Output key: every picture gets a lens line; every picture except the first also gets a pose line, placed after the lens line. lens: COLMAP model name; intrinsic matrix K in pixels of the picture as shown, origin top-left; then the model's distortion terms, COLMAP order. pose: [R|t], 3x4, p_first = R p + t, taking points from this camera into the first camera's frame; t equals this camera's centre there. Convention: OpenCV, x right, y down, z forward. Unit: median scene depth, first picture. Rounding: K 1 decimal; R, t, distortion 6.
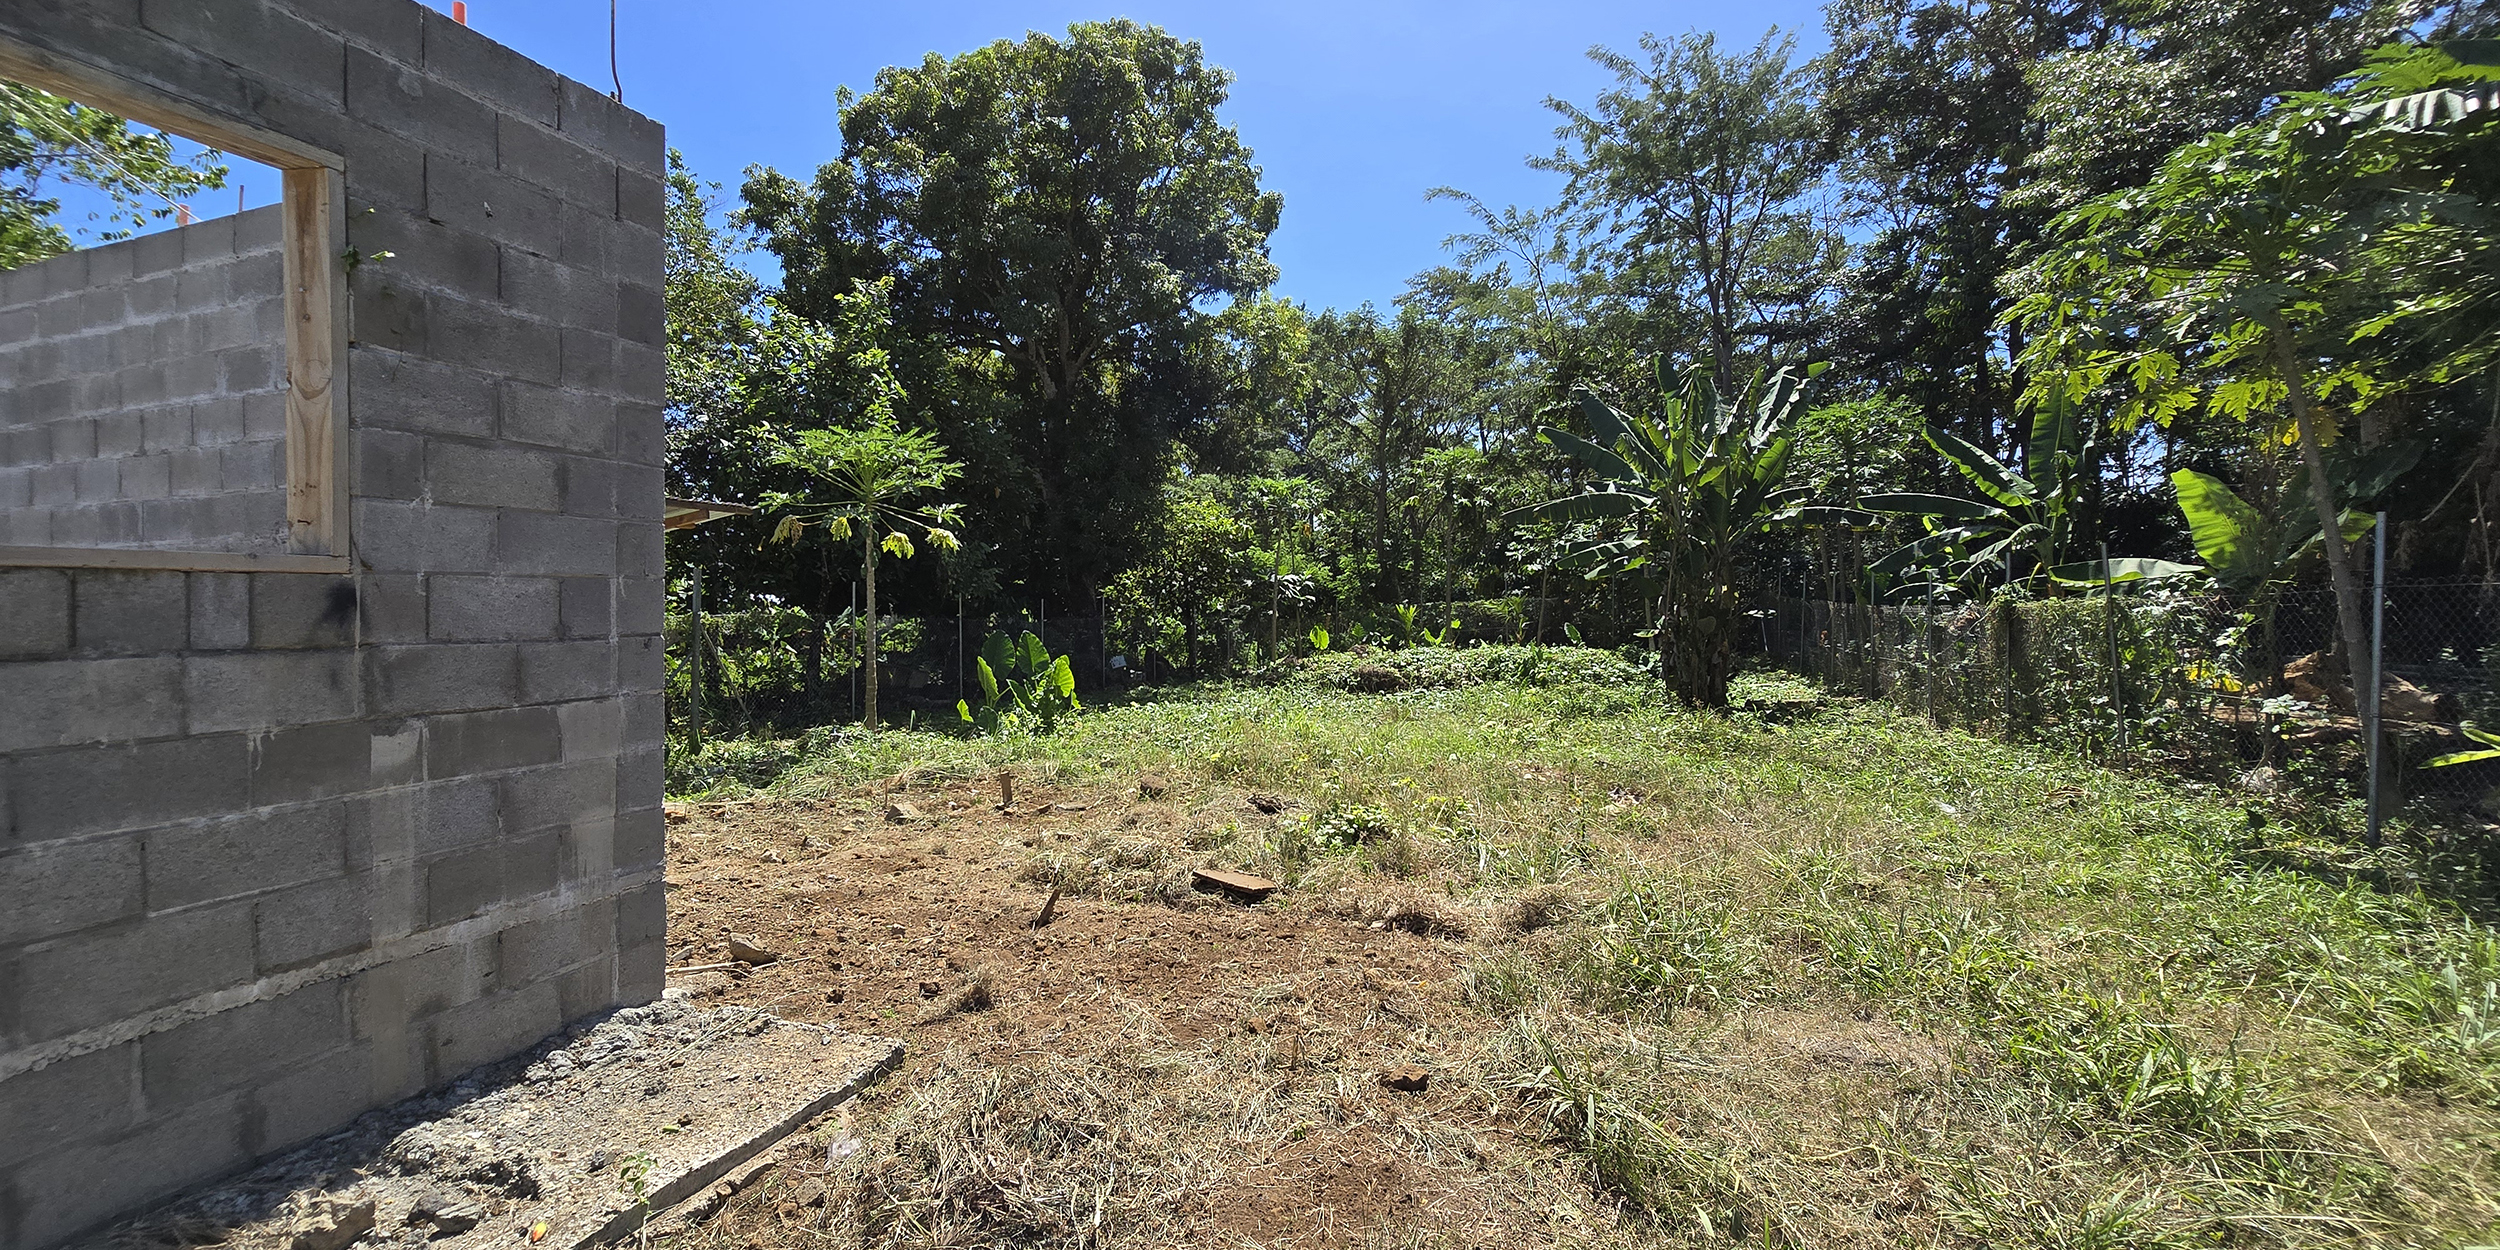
lens RADIAL K [[1024.5, 0, 1233.3], [0, 1024.5, 630.6], [0, 0, 1]] dist [-0.005986, 0.001042]
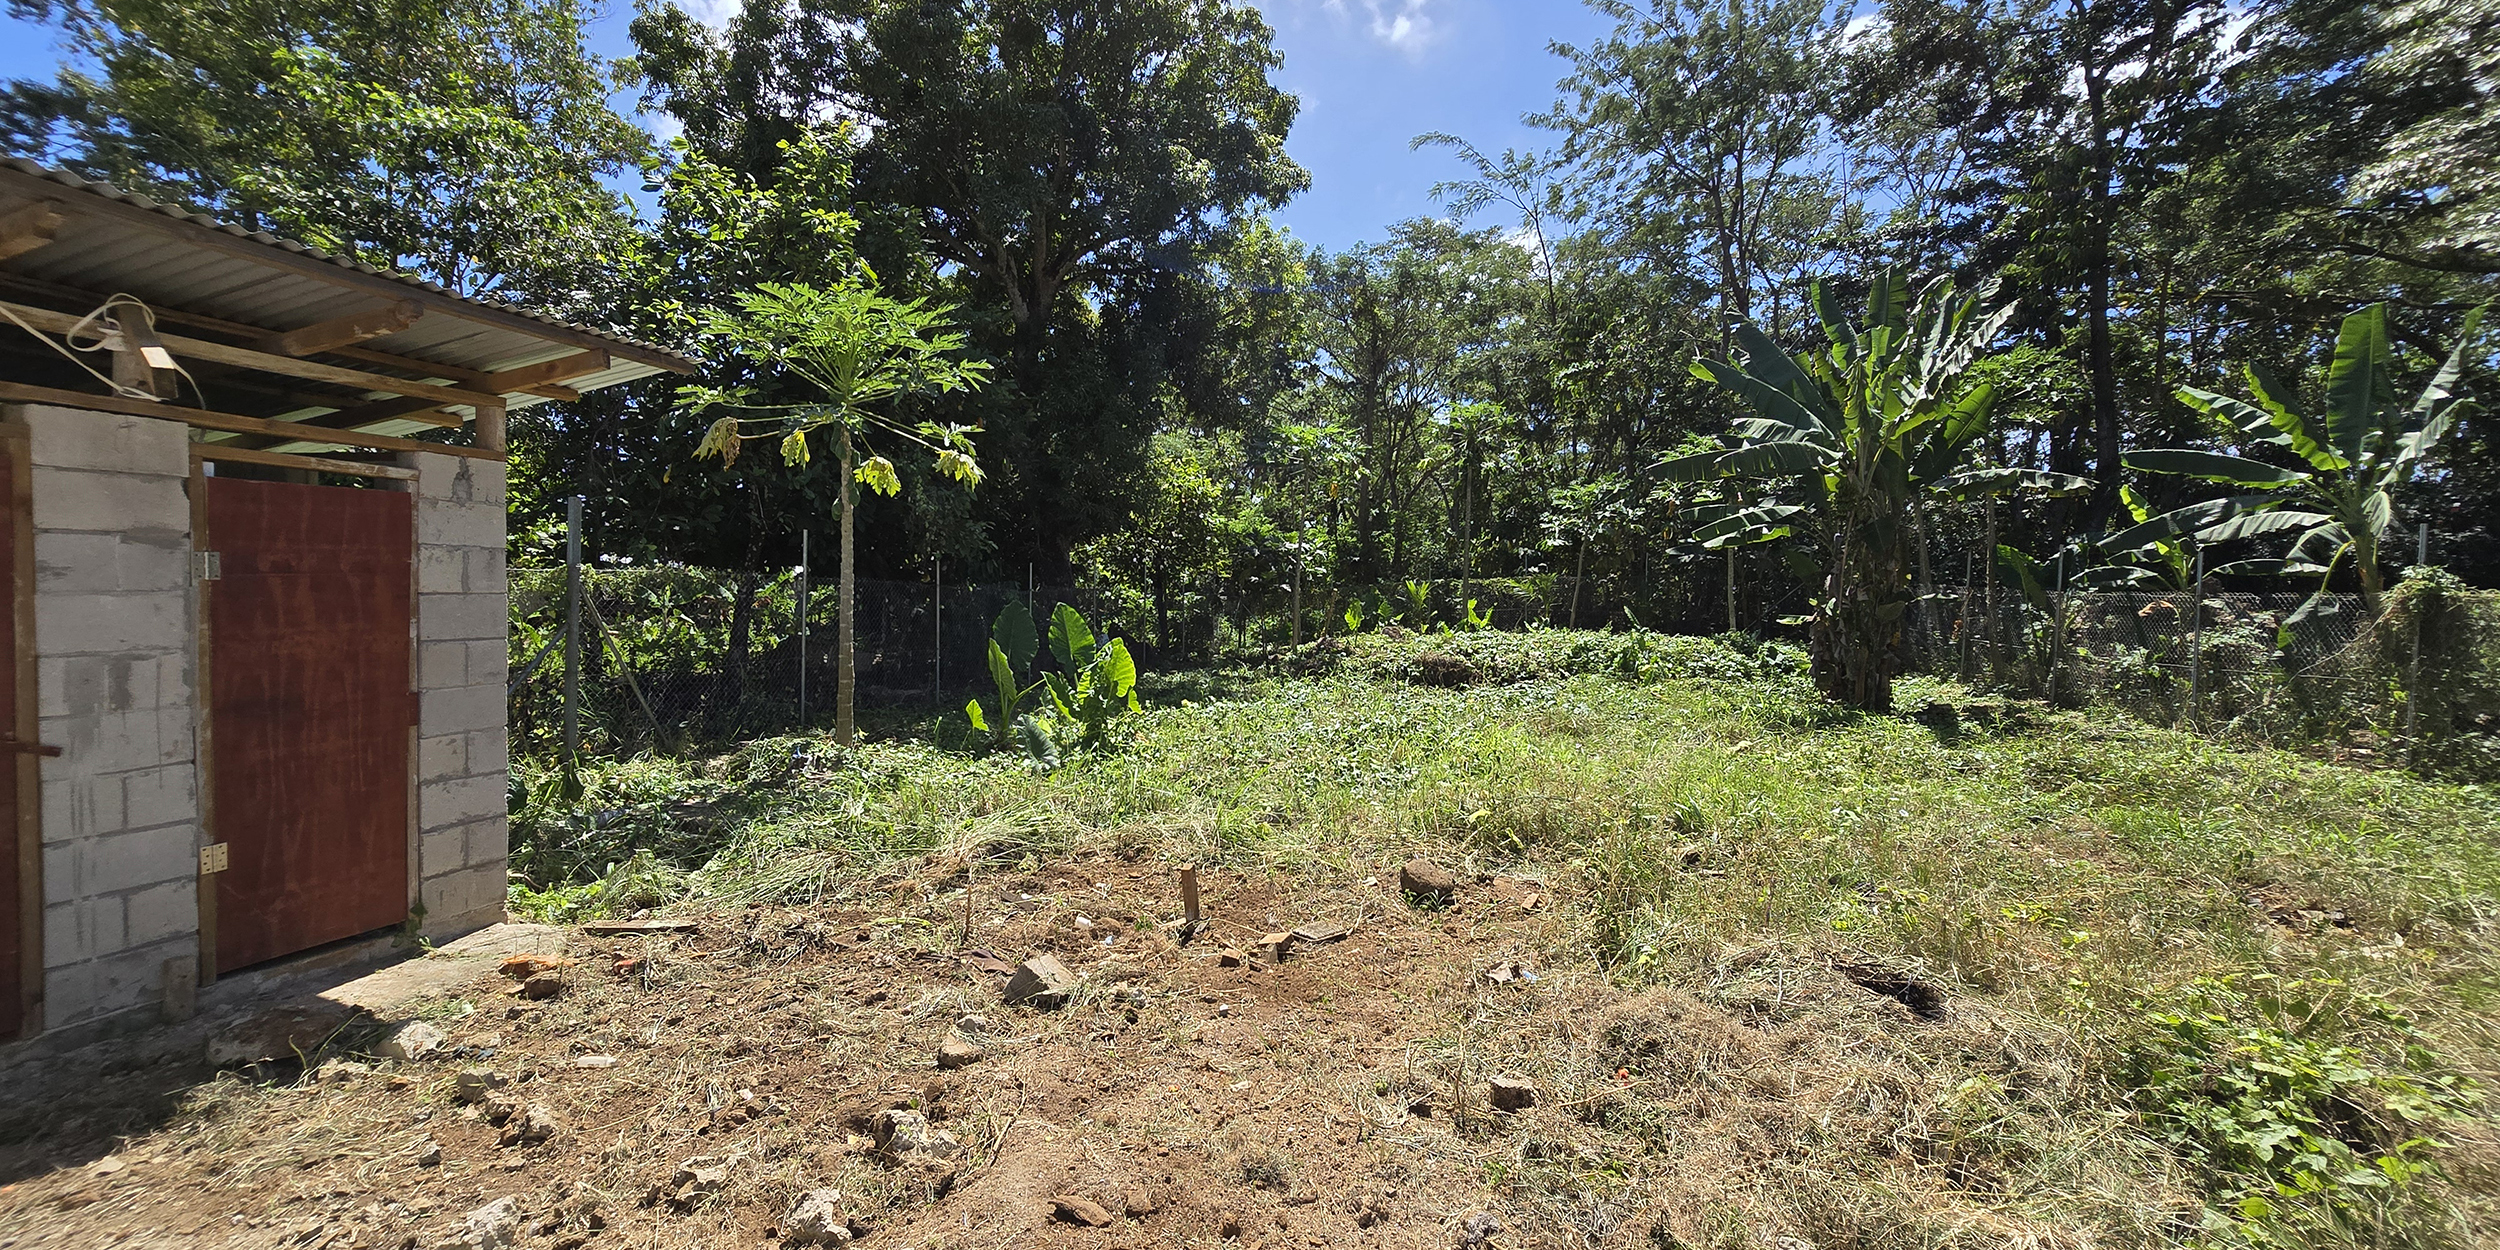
lens RADIAL K [[1024.5, 0, 1241.1], [0, 1024.5, 633.3], [0, 0, 1]] dist [-0.005986, 0.001042]
pose [[0.994561, 0.016786, 0.102799, -0.108387], [-0.019475, 0.999493, 0.025208, 0.000939], [-0.102323, -0.027073, 0.994383, 0.198276]]
